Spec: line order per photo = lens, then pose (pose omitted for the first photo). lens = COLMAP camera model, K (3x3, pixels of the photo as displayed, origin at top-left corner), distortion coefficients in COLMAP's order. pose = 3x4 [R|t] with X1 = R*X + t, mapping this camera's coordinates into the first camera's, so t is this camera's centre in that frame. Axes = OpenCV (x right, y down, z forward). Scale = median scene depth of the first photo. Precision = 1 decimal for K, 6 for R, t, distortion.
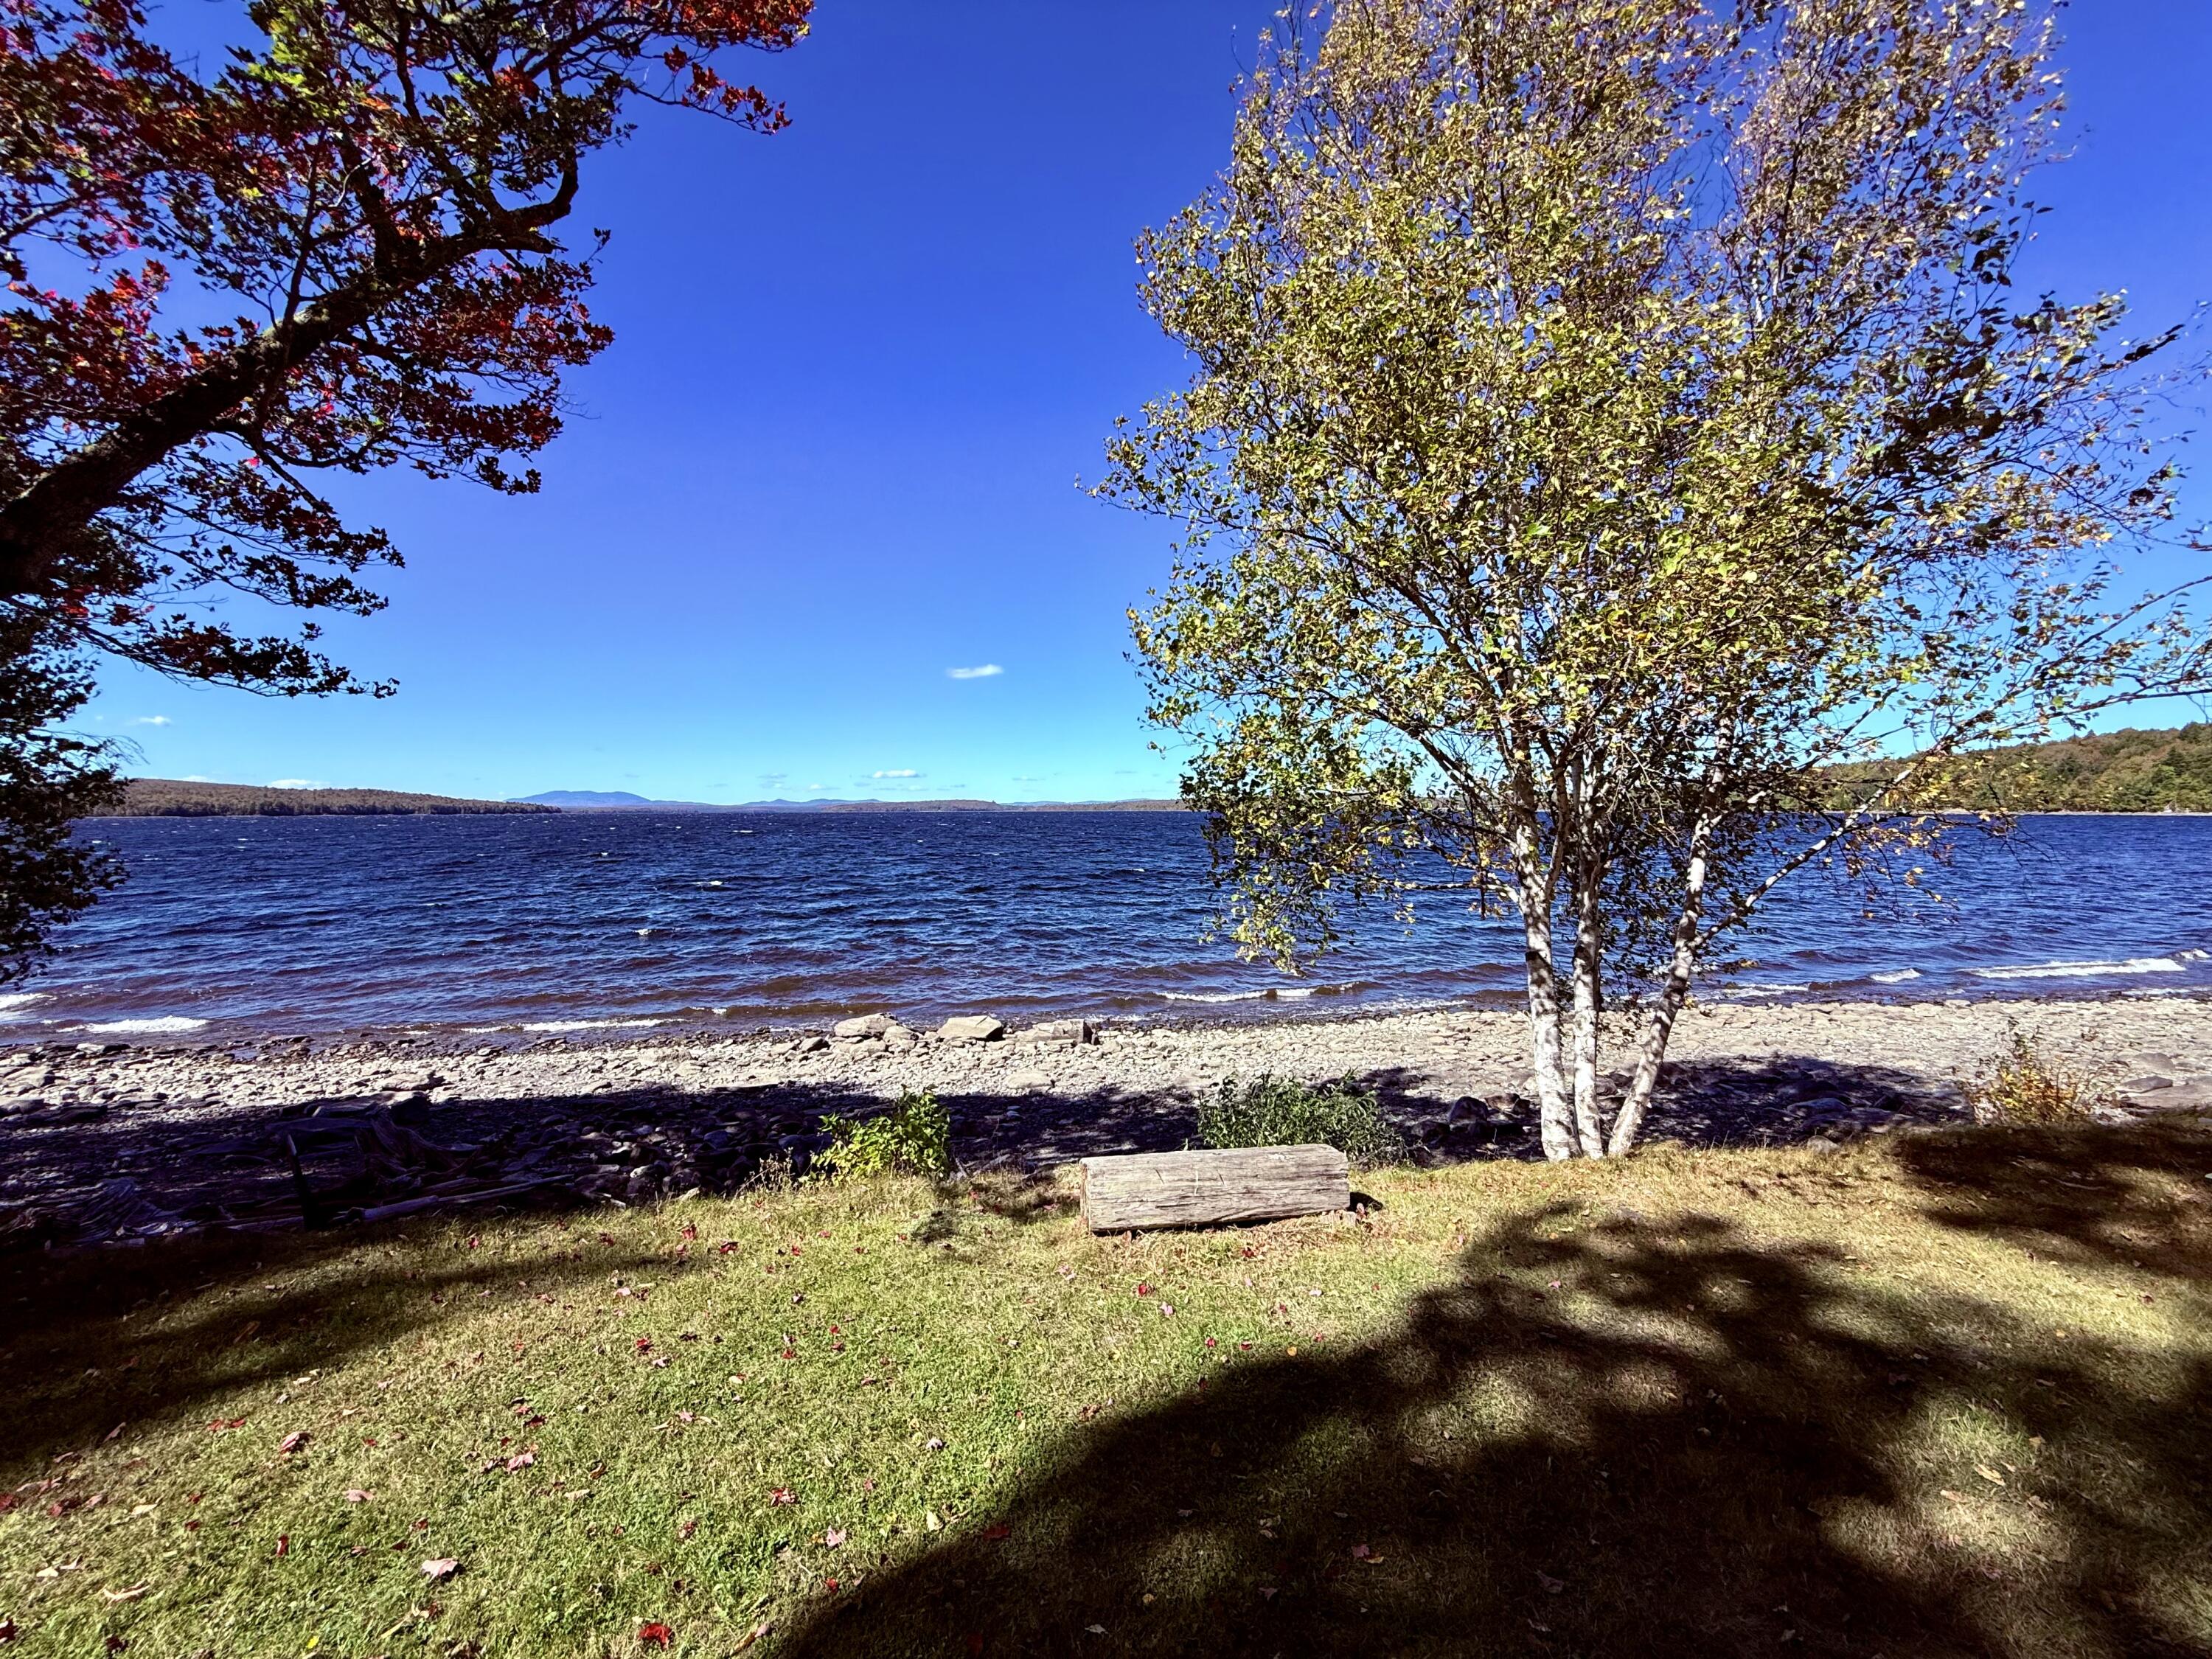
lens RADIAL K [[877.6, 0, 1096.1], [0, 877.6, 826.1], [0, 0, 1]] dist [0.001971, -0.000805]
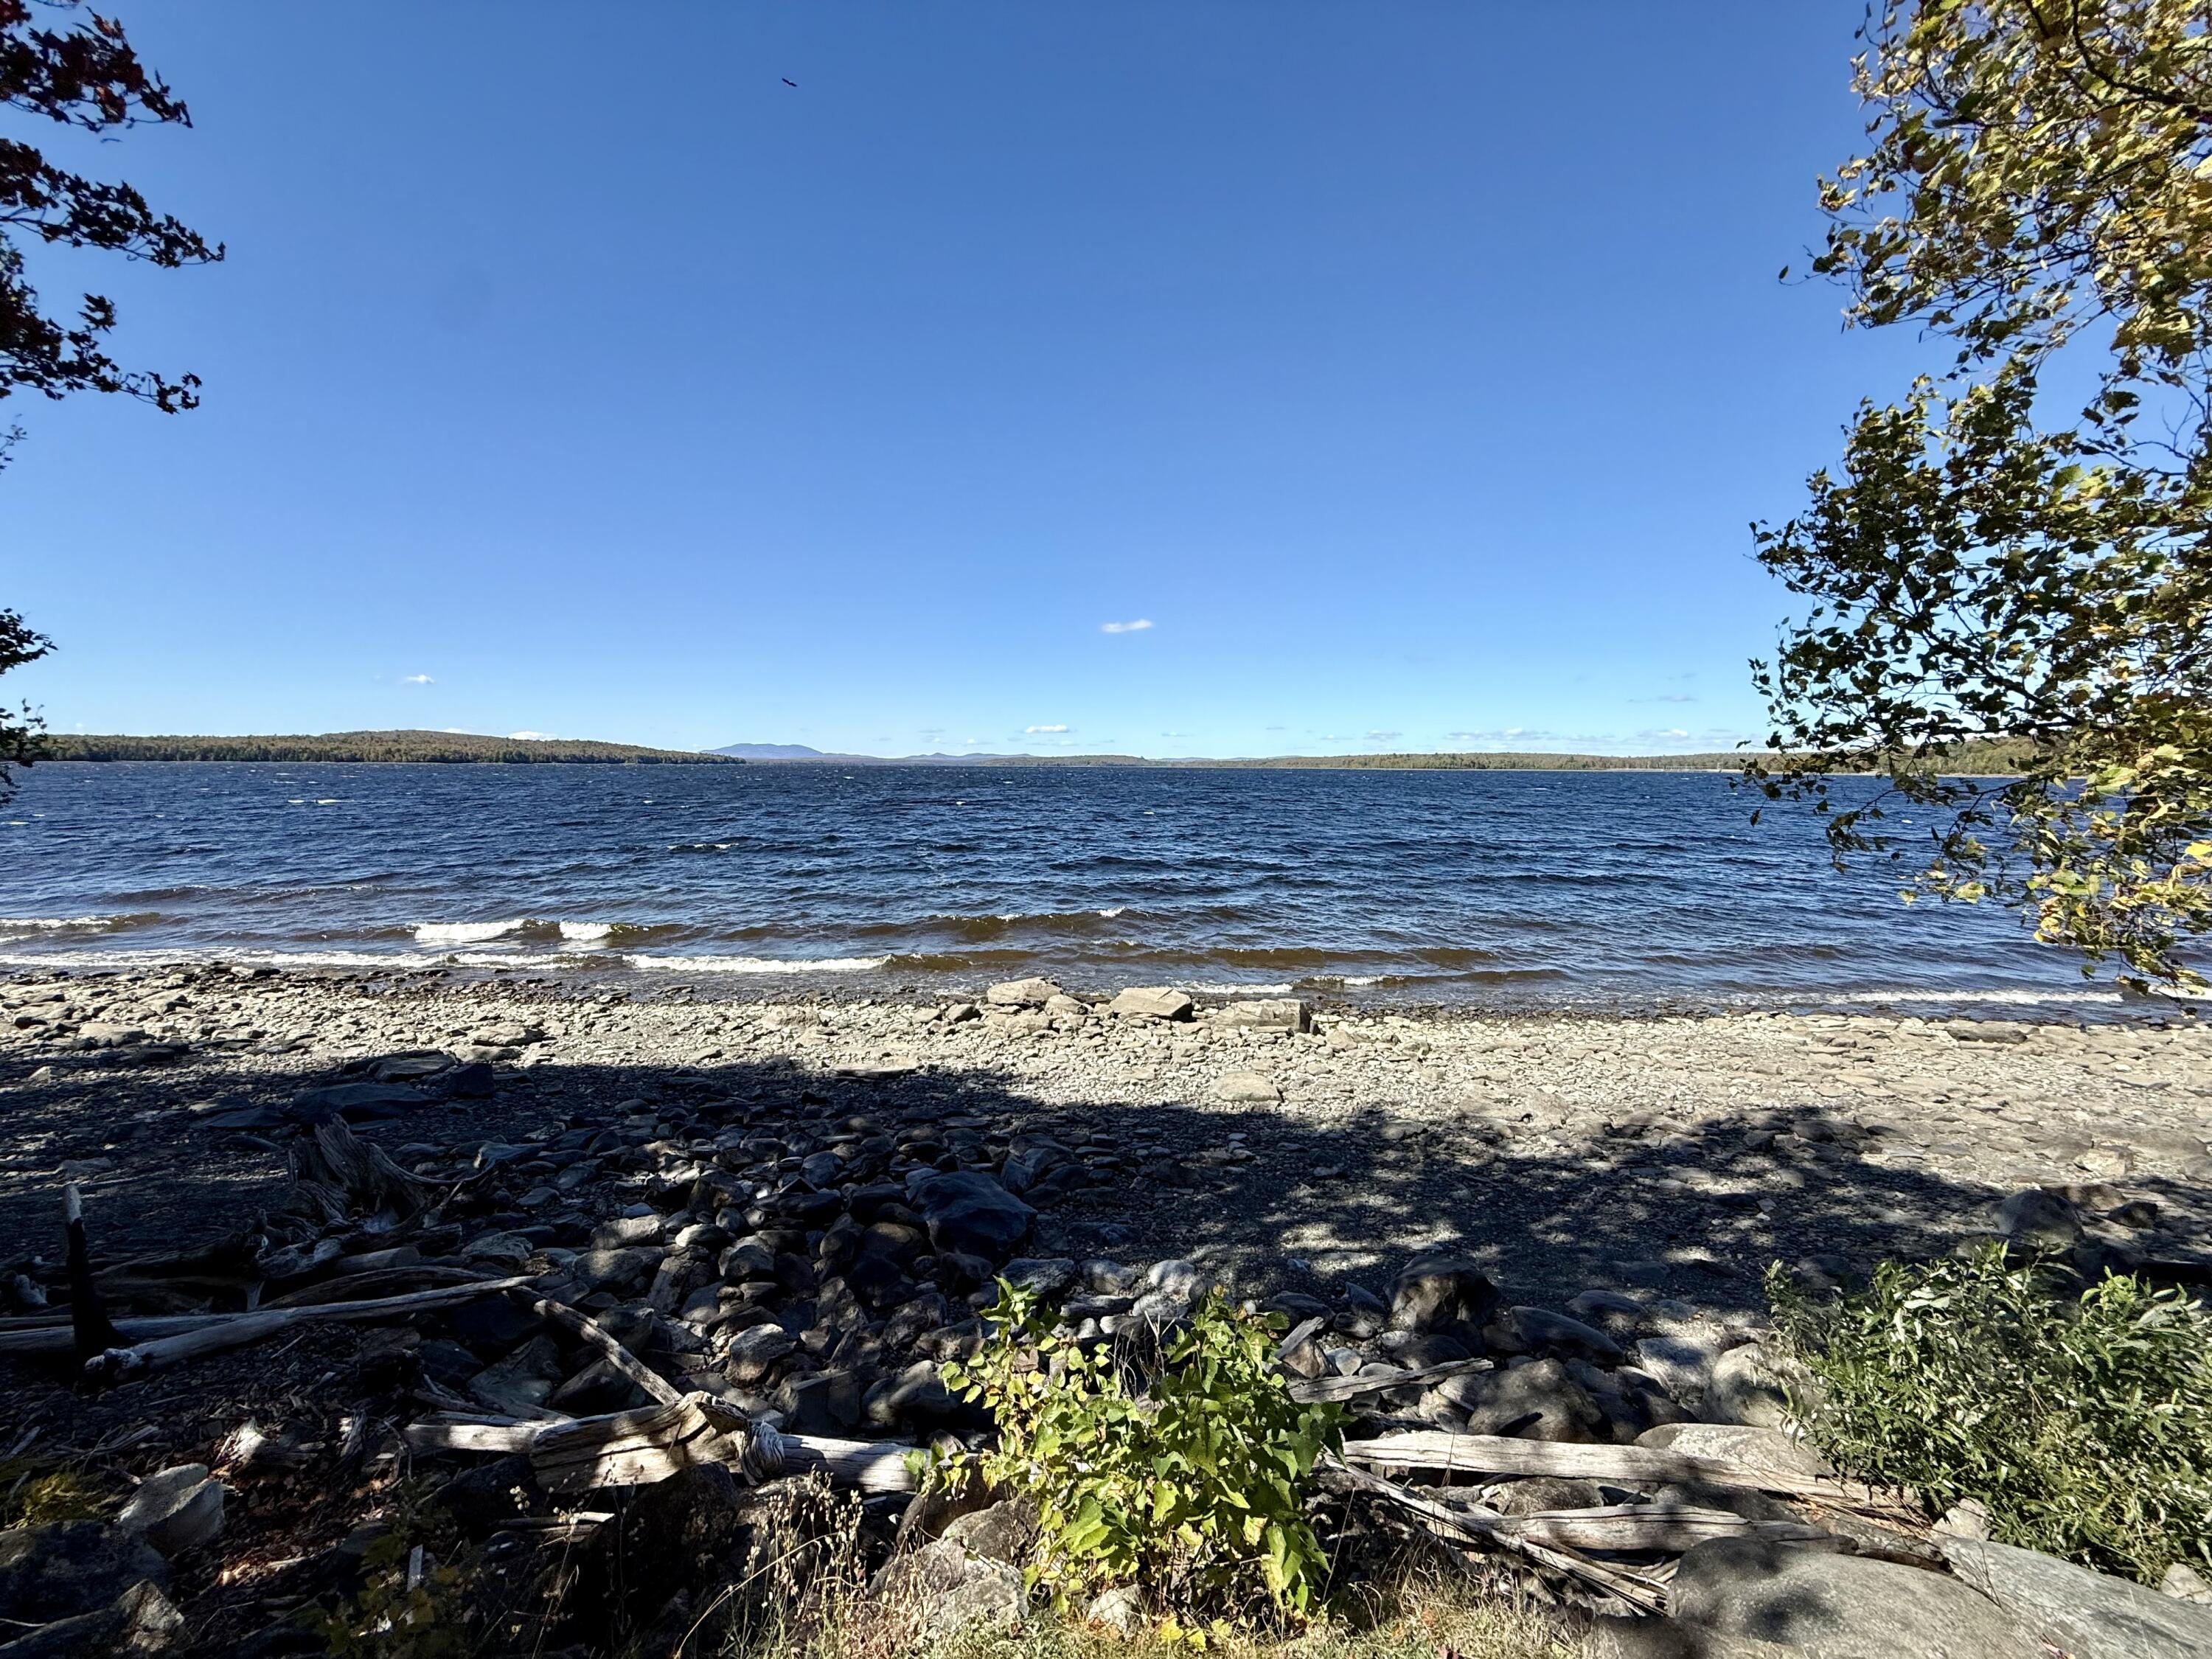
lens RADIAL K [[877.6, 0, 1096.1], [0, 877.6, 826.1], [0, 0, 1]] dist [0.001971, -0.000805]
pose [[0.985618, 0.022875, -0.167433, -0.071344], [-0.014561, 0.998607, 0.050717, 0.034214], [0.168359, -0.047549, 0.984578, 0.241550]]
